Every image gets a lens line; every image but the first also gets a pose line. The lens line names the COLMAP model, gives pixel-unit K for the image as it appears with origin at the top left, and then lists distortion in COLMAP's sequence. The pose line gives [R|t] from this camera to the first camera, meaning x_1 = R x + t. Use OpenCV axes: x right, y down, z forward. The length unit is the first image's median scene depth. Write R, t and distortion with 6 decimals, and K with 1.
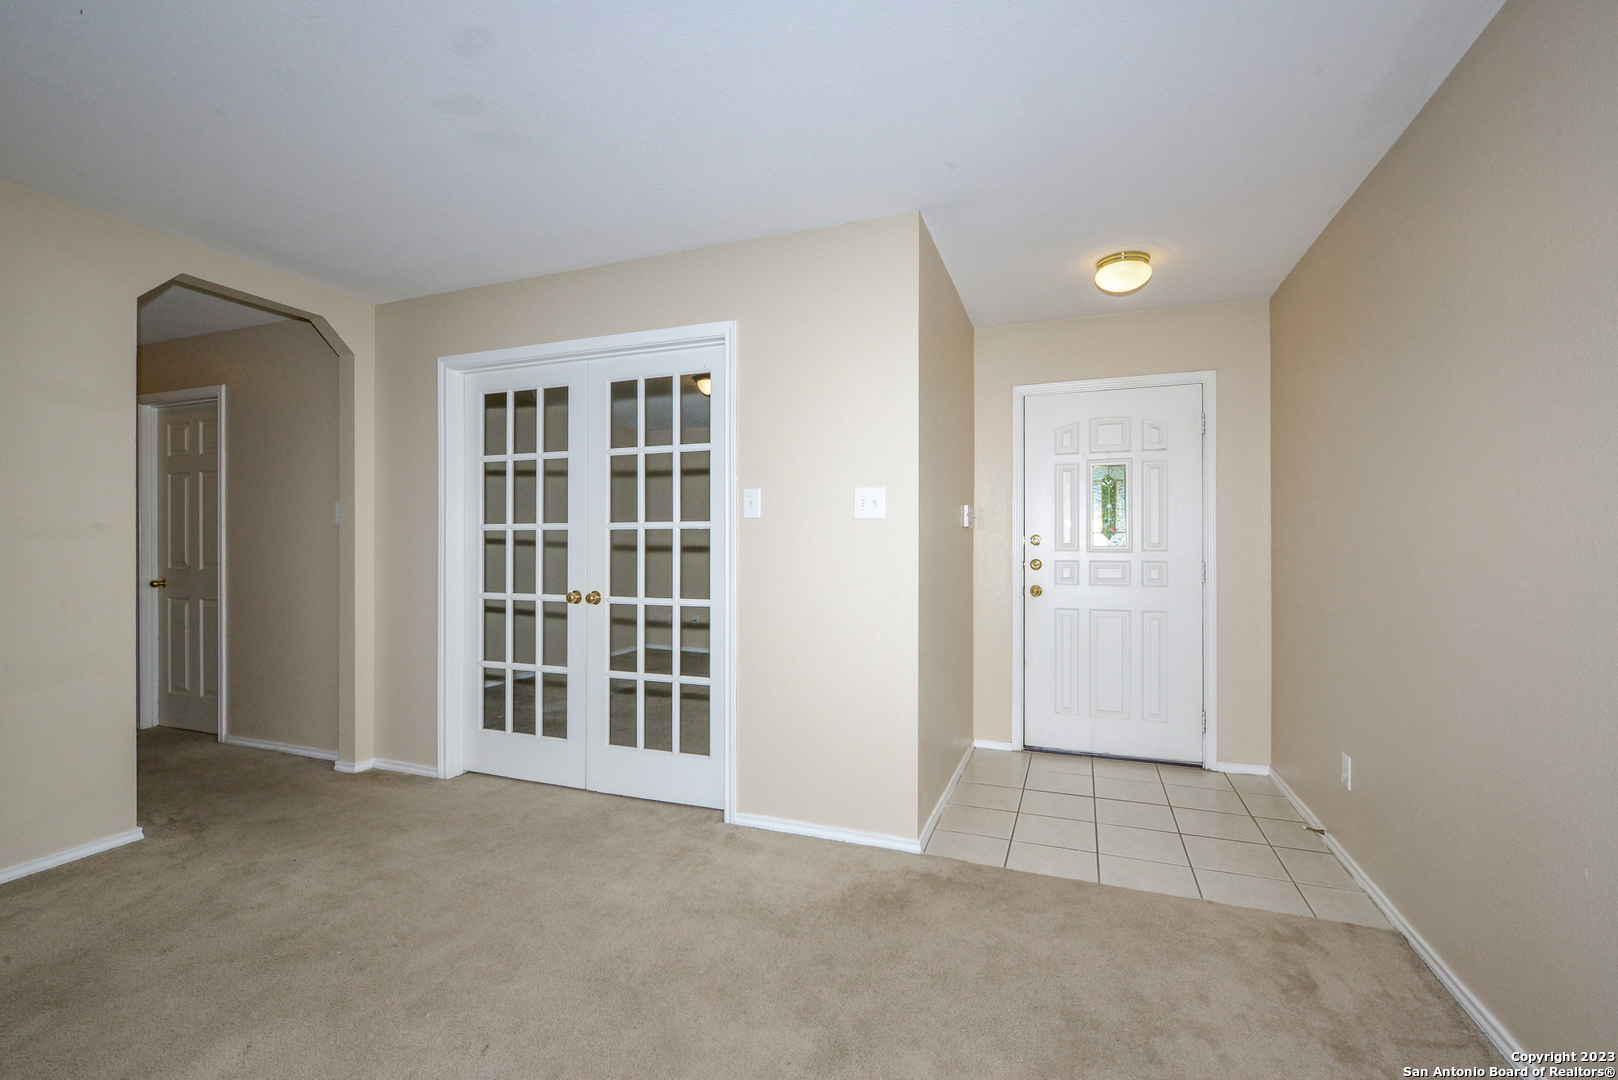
lens RADIAL K [[694.2, 0, 818.5], [0, 694.2, 542.9], [0, 0, 1]] dist [-0.002260, -0.000199]
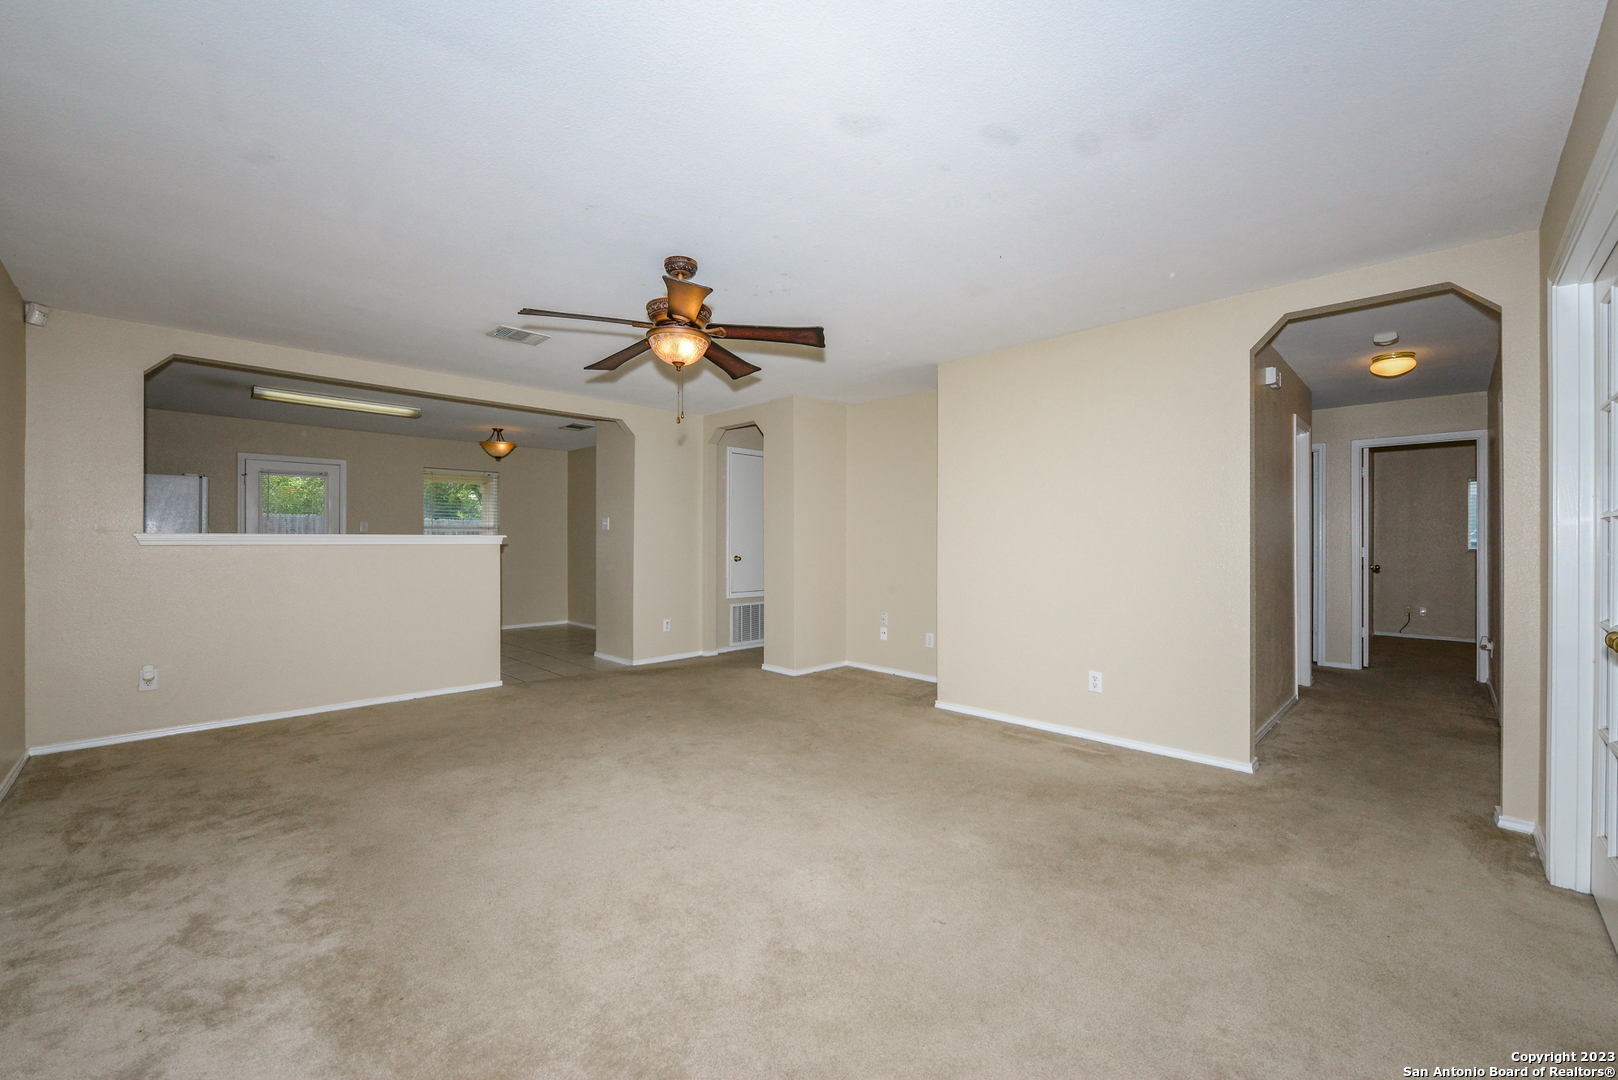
lens RADIAL K [[642.9, 0, 816.6], [0, 642.9, 541.8], [0, 0, 1]] dist [-0.003018, -0.000083]
pose [[-0.410135, 0.002677, -0.912021, 0.362002], [0.002221, 0.999996, 0.001937, -0.002276], [0.912022, -0.001231, -0.410139, 0.630999]]
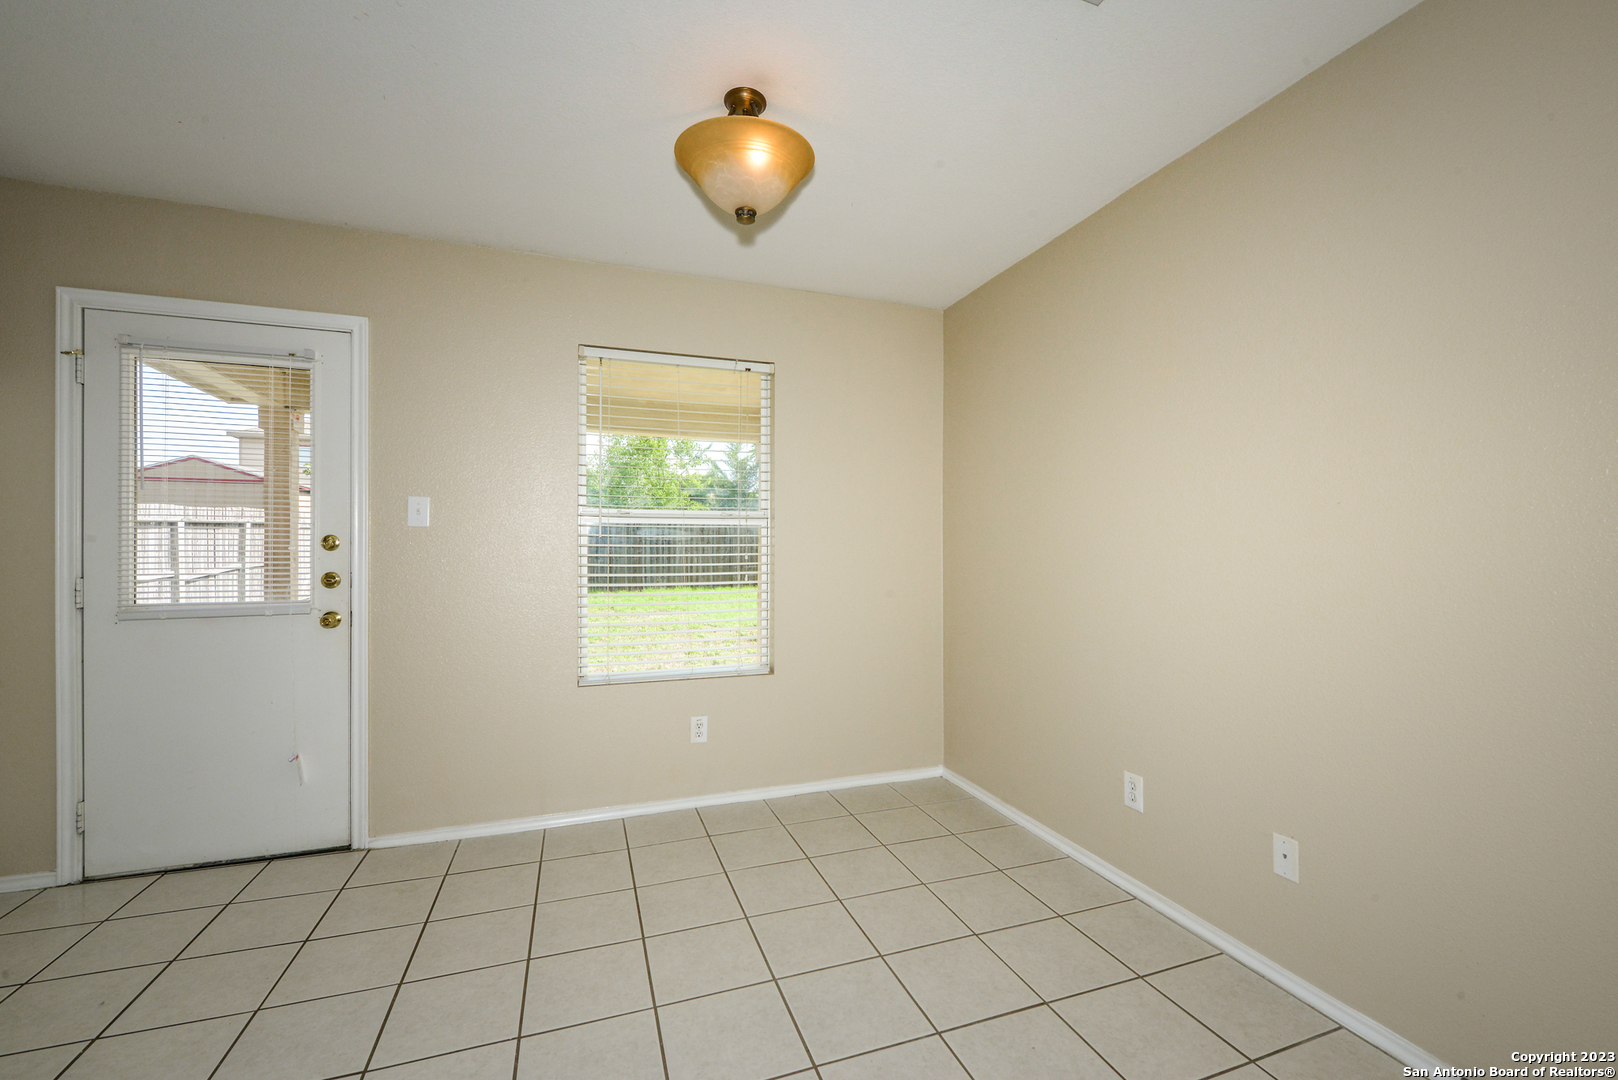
lens RADIAL K [[649.5, 0, 817.1], [0, 649.5, 549.6], [0, 0, 1]] dist [-0.008527, -0.000152]
pose [[-0.762002, -0.000861, -0.647574, -0.909365], [0.000038, 0.999999, -0.001373, -0.006466], [0.647575, -0.001071, -0.762001, -0.833738]]
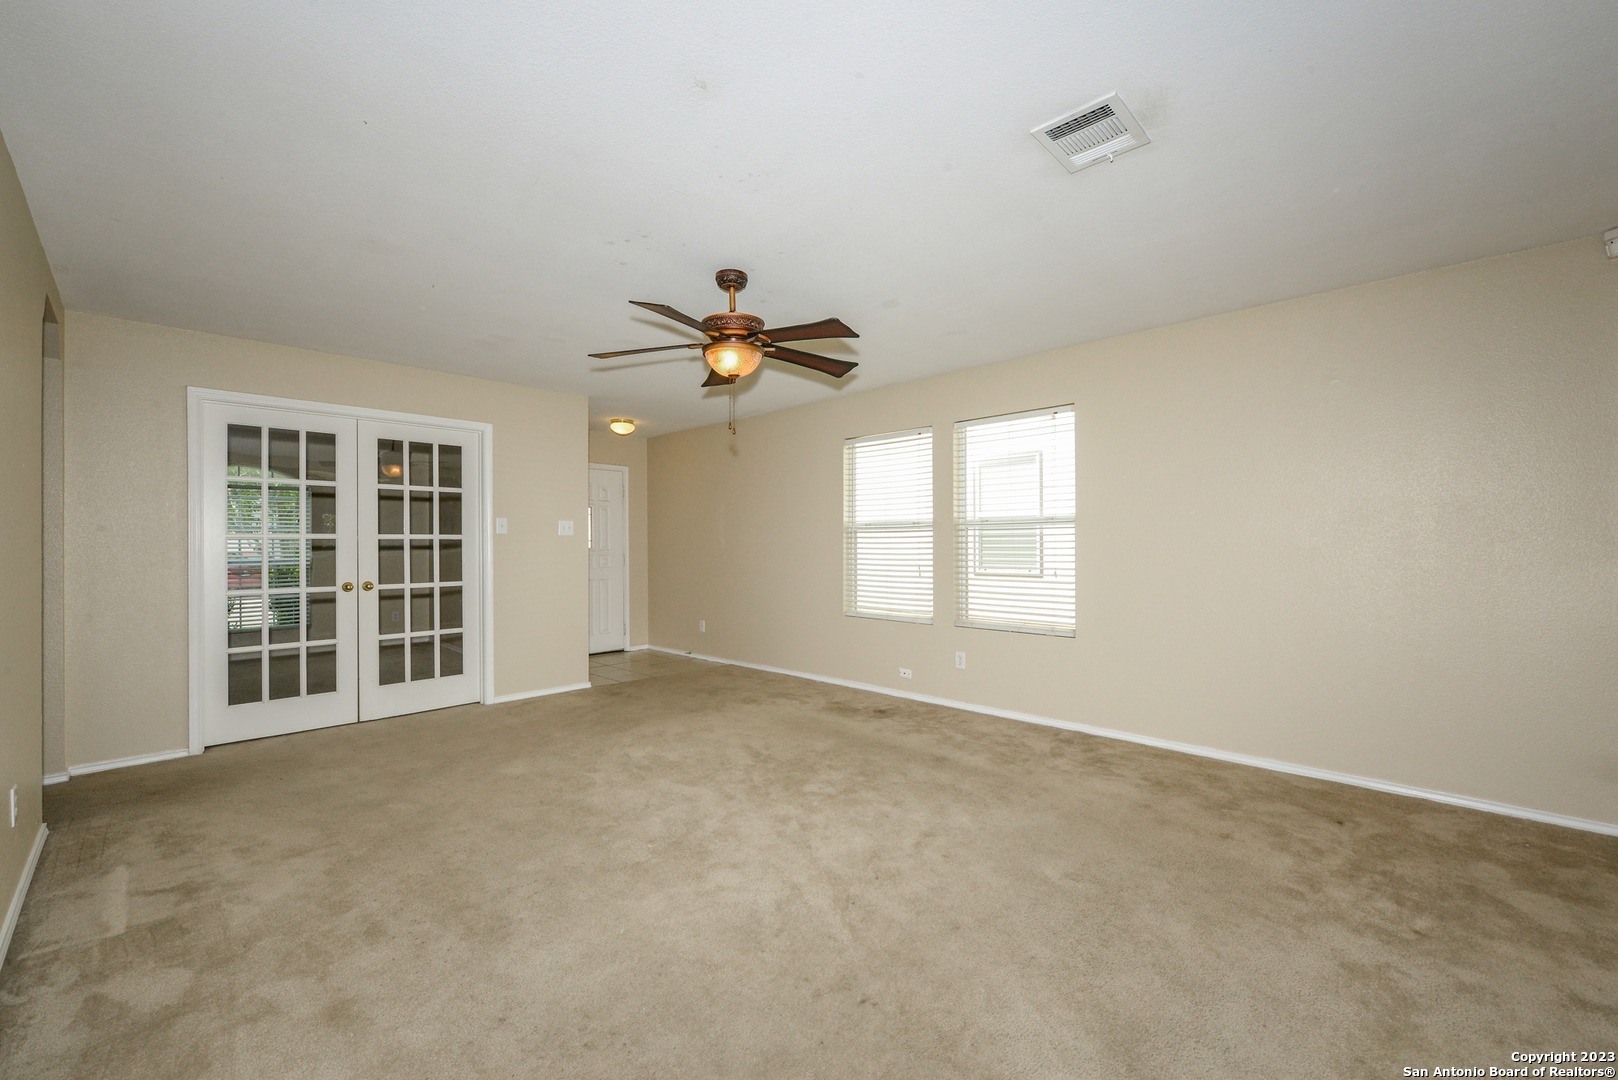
lens RADIAL K [[649.5, 0, 817.1], [0, 649.5, 549.6], [0, 0, 1]] dist [-0.008527, -0.000152]
pose [[0.397740, -0.008967, 0.917454, -1.166258], [-0.000714, 0.999949, 0.010083, -0.010952], [-0.917498, -0.004666, 0.397713, -0.382399]]
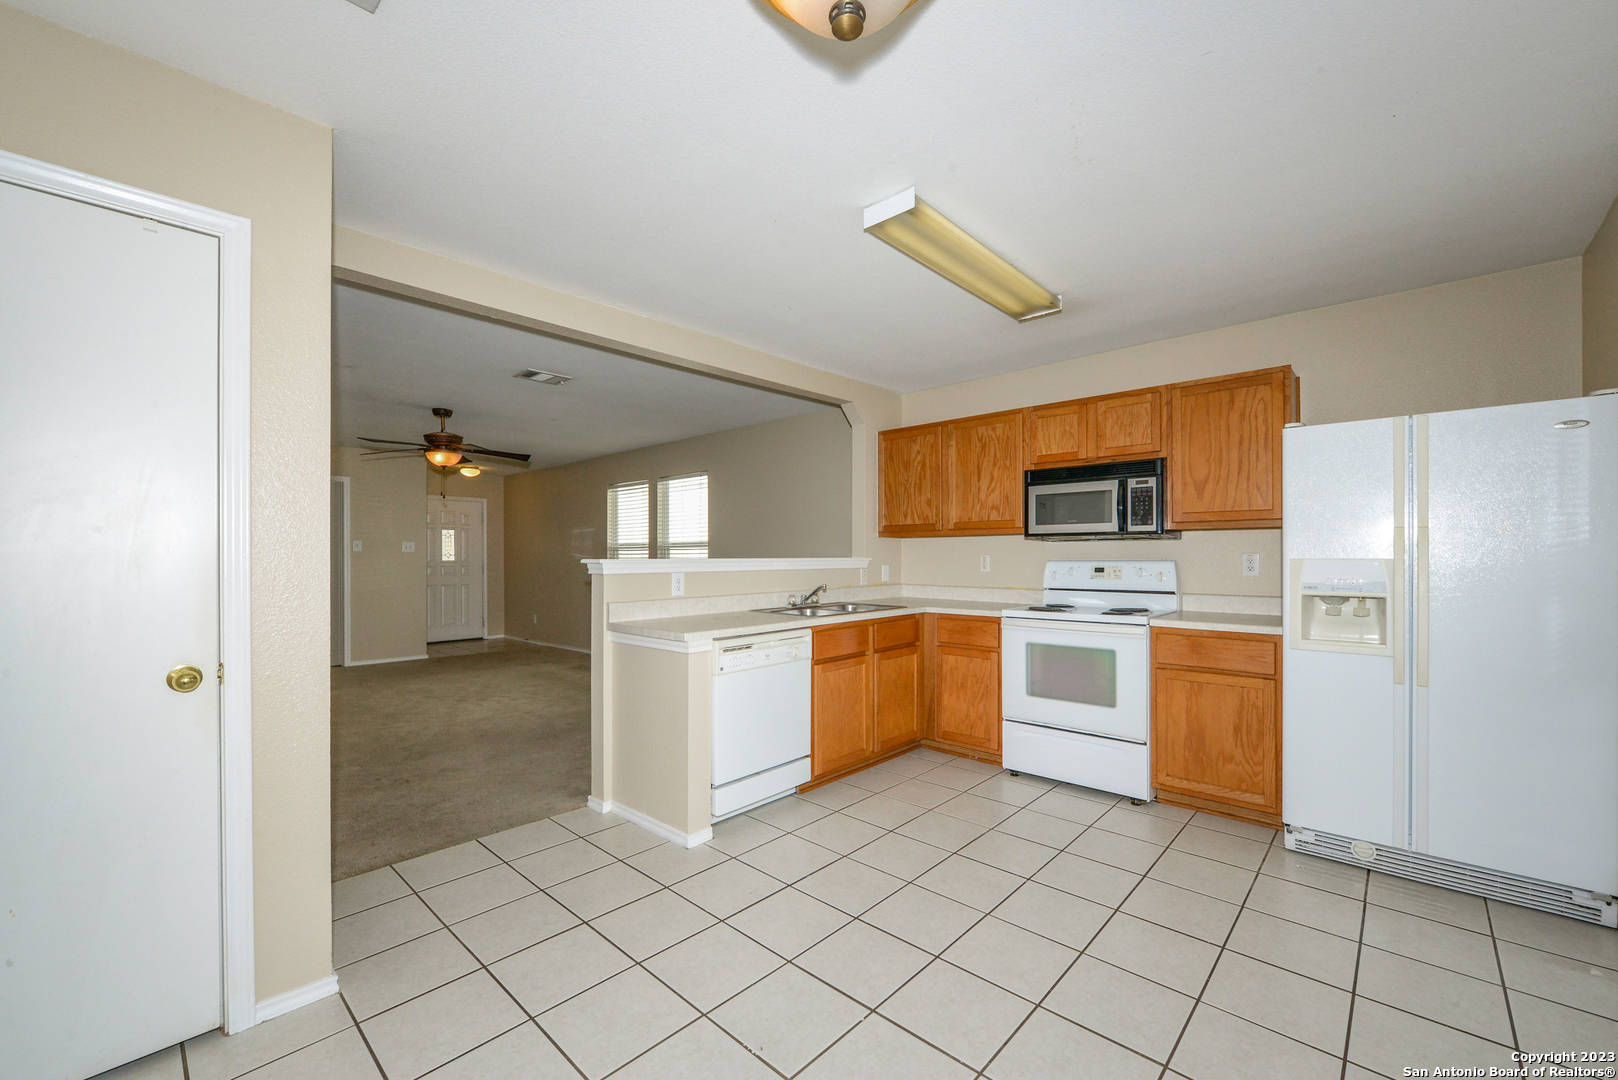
lens RADIAL K [[649.8, 0, 819.9], [0, 649.8, 558.8], [0, 0, 1]] dist [-0.008995, 0.000054]
pose [[0.375777, -0.005167, 0.926696, -1.532417], [-0.002356, 0.999976, 0.006531, -0.025051], [-0.926707, -0.004638, 0.375756, -1.407094]]
